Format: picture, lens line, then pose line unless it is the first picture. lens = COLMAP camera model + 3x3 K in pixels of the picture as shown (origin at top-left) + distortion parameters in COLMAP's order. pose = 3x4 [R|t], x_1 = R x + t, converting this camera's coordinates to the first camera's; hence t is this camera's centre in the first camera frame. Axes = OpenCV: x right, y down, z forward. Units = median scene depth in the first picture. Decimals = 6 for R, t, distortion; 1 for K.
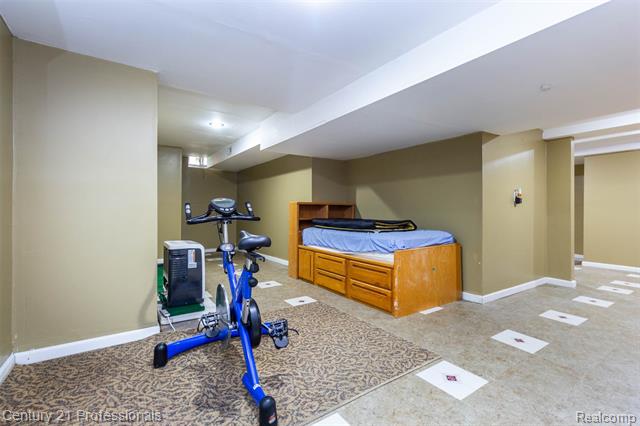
lens RADIAL K [[299.8, 0, 320.0], [0, 299.8, 213.0], [0, 0, 1]] dist [0.001934, -0.000197]
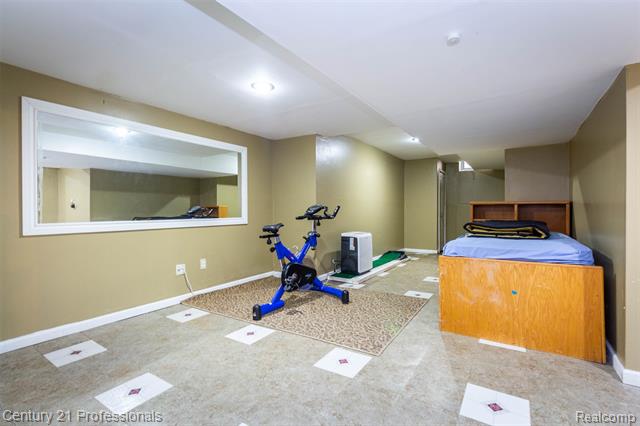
lens RADIAL K [[291.2, 0, 327.0], [0, 291.2, 212.0], [0, 0, 1]] dist [0.001390, -0.000006]
pose [[0.395830, 0.002078, -0.918322, 0.898133], [-0.000709, 0.999998, 0.001957, -0.009503], [0.918324, -0.000124, 0.395830, 0.321539]]
